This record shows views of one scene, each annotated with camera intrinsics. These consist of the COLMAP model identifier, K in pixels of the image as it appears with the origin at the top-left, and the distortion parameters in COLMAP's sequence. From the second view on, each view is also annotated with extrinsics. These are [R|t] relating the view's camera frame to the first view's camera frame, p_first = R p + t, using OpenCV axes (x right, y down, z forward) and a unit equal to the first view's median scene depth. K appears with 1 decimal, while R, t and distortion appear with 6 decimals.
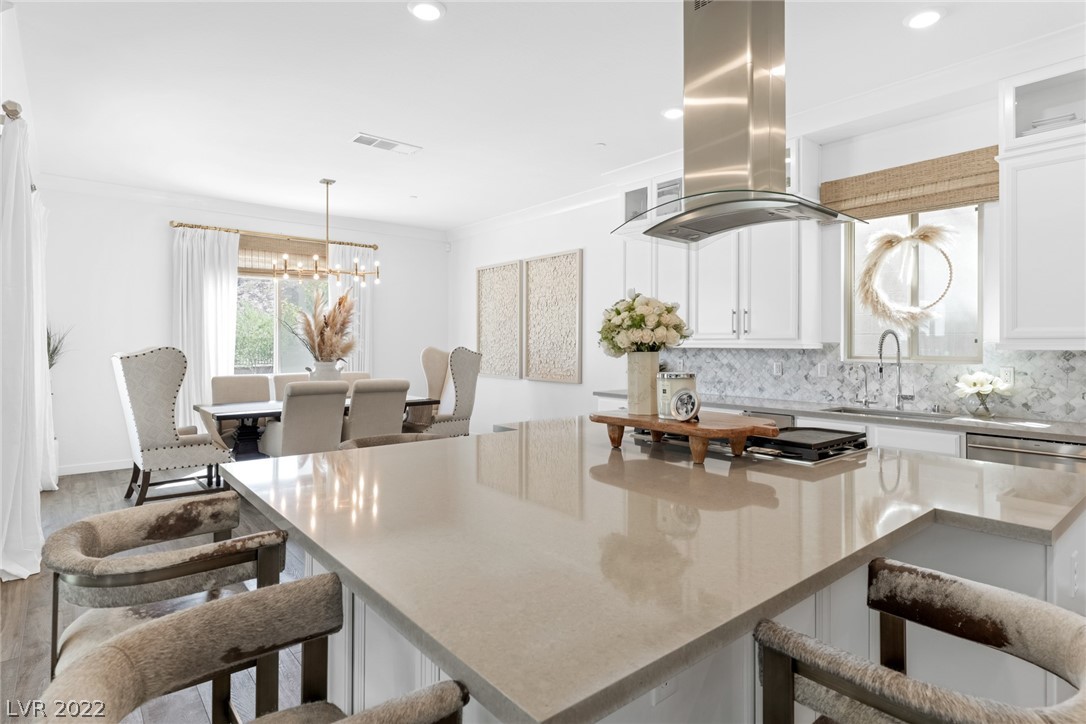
lens RADIAL K [[572.7, 0, 548.1], [0, 572.7, 342.4], [0, 0, 1]] dist [-0.002538, -0.000566]
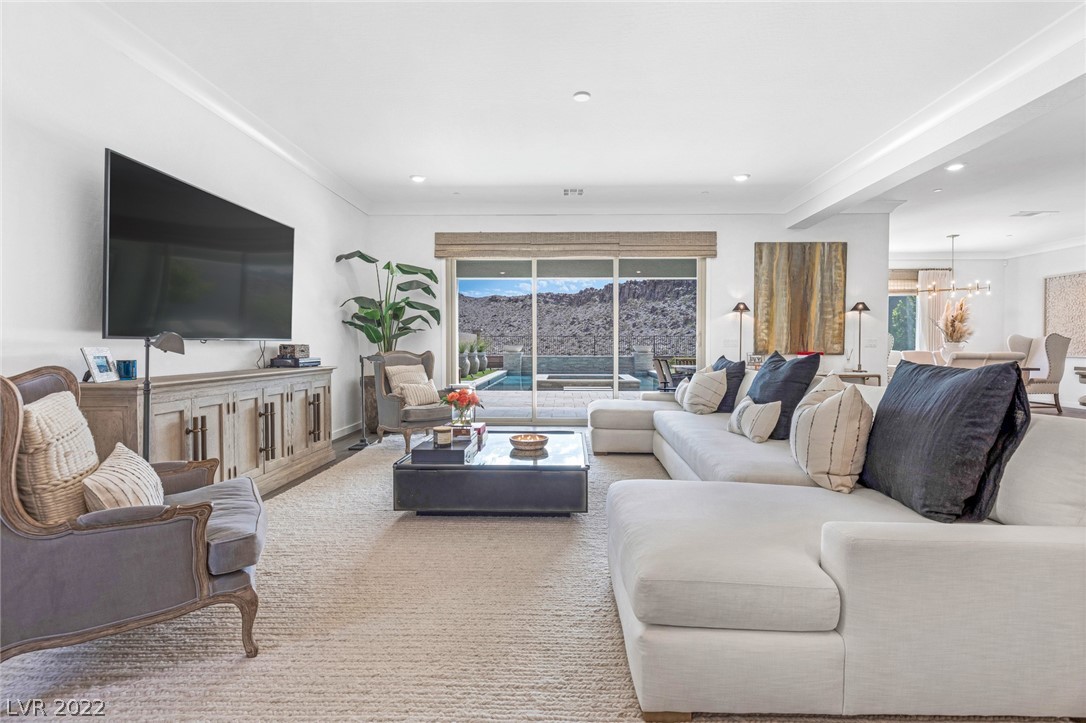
lens RADIAL K [[487.0, 0, 554.1], [0, 487.0, 349.5], [0, 0, 1]] dist [0.002108, 0.000168]
pose [[0.751496, 0.007053, -0.659700, -0.409943], [0.001964, 0.999915, 0.012927, 0.042948], [0.659735, -0.011010, 0.751418, -1.110351]]
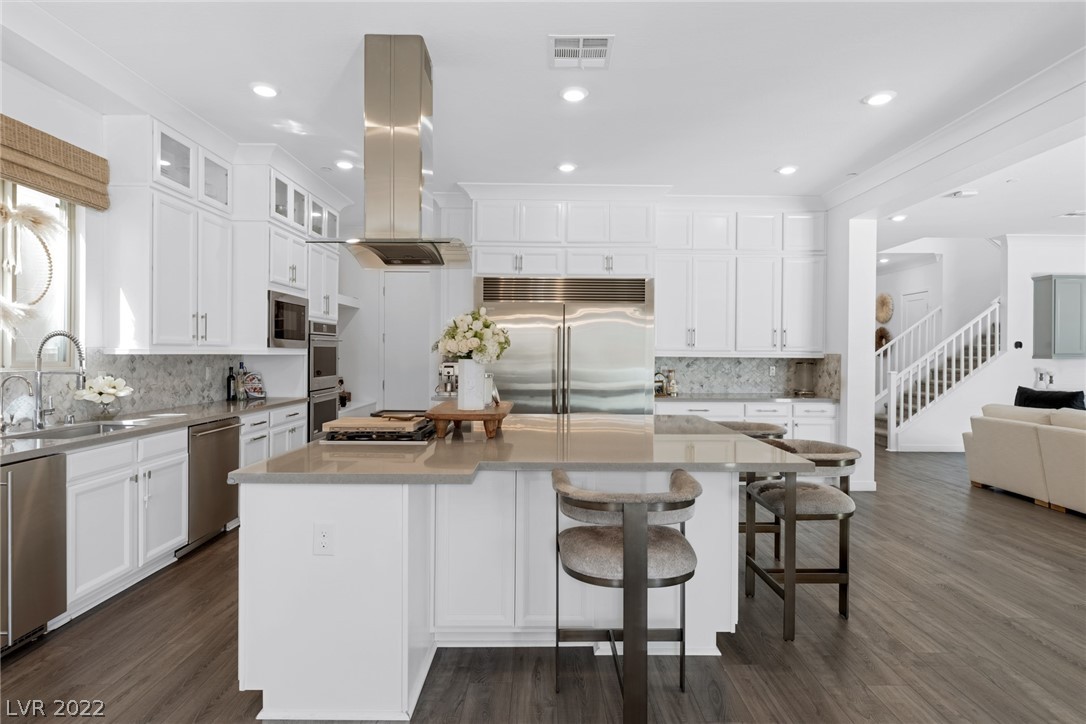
lens RADIAL K [[581.7, 0, 543.0], [0, 581.7, 362.0], [0, 0, 1]] dist [0.001079, -0.000052]
pose [[-0.767172, -0.017112, 0.641213, -0.396220], [-0.011868, 0.999852, 0.012484, 0.002944], [-0.641331, 0.001967, -0.767262, 0.995155]]
